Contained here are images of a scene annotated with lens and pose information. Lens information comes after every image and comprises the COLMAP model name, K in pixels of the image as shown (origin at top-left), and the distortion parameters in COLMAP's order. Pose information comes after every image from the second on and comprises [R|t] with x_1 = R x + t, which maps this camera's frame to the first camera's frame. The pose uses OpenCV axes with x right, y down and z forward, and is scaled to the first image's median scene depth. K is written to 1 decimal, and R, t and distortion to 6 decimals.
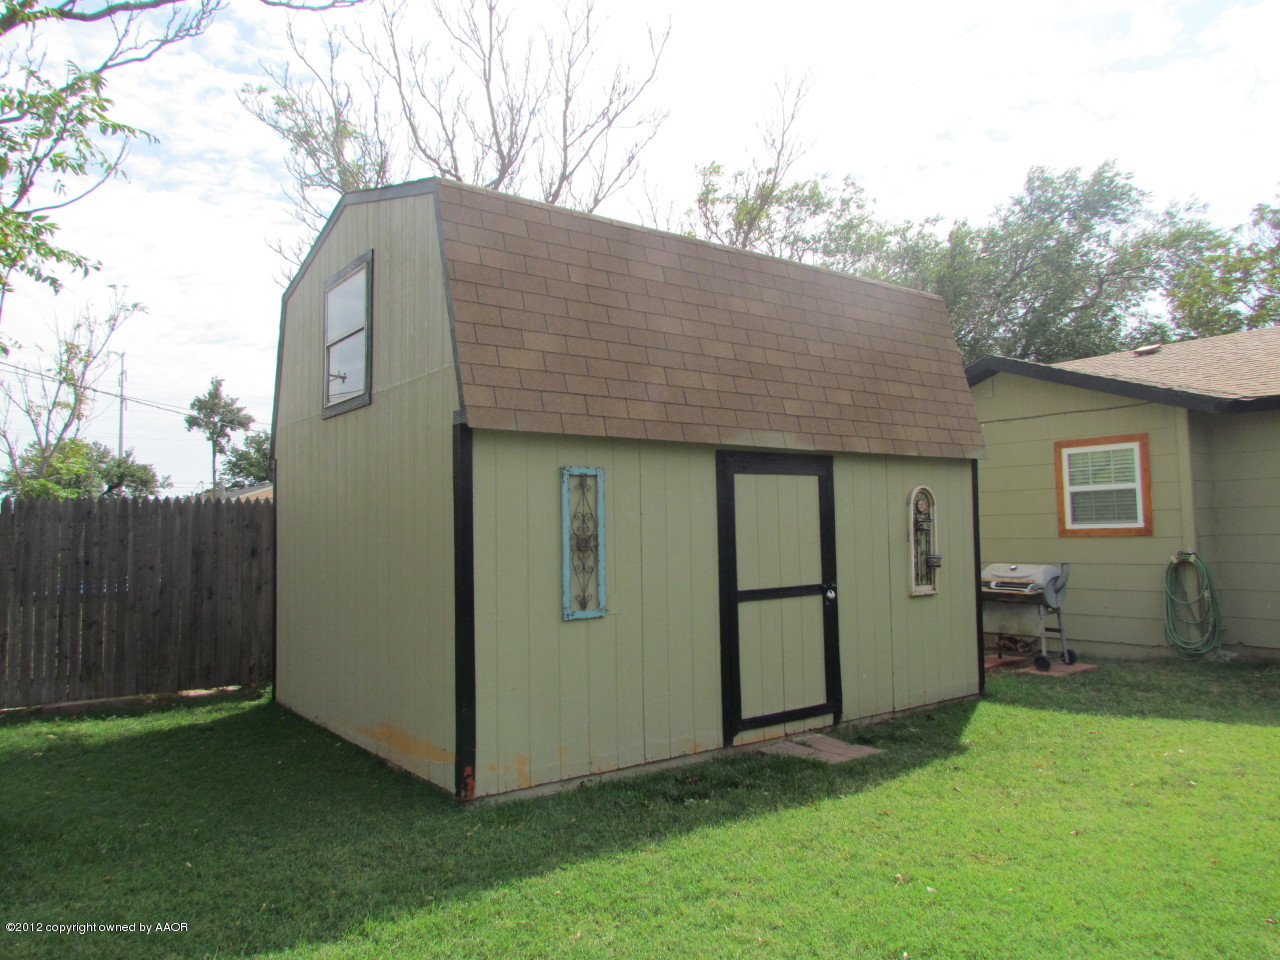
lens RADIAL K [[907.8, 0, 640.0], [0, 907.8, 480.1], [0, 0, 1]] dist [-0.035852, 0.010642]
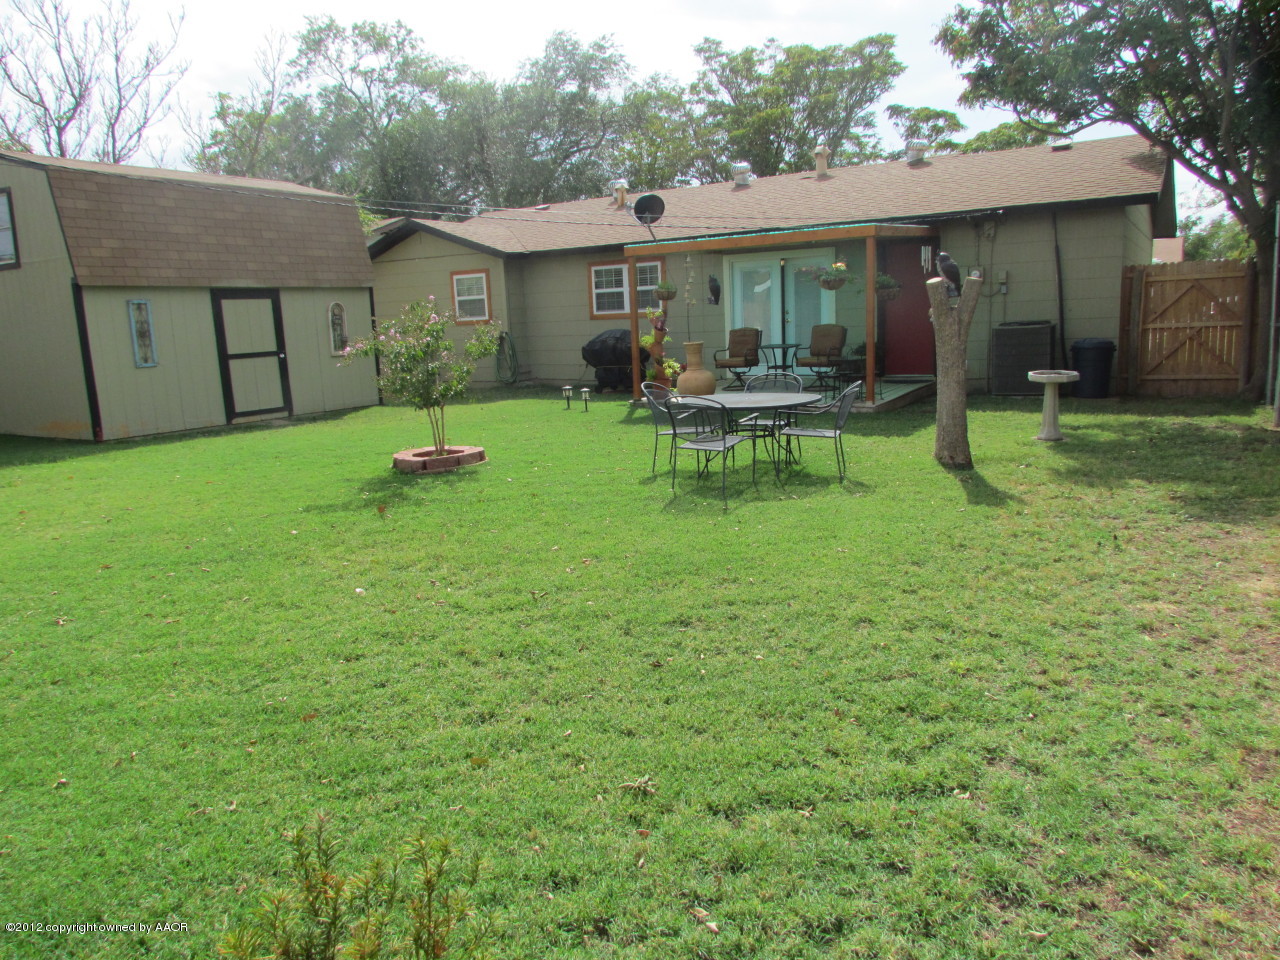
lens RADIAL K [[907.8, 0, 664.3], [0, 907.8, 487.7], [0, 0, 1]] dist [-0.035852, 0.010642]
pose [[0.924651, -0.082244, 0.371827, 0.228755], [-0.009262, 0.971255, 0.237863, -0.084894], [-0.380702, -0.223384, 0.897310, -1.318717]]
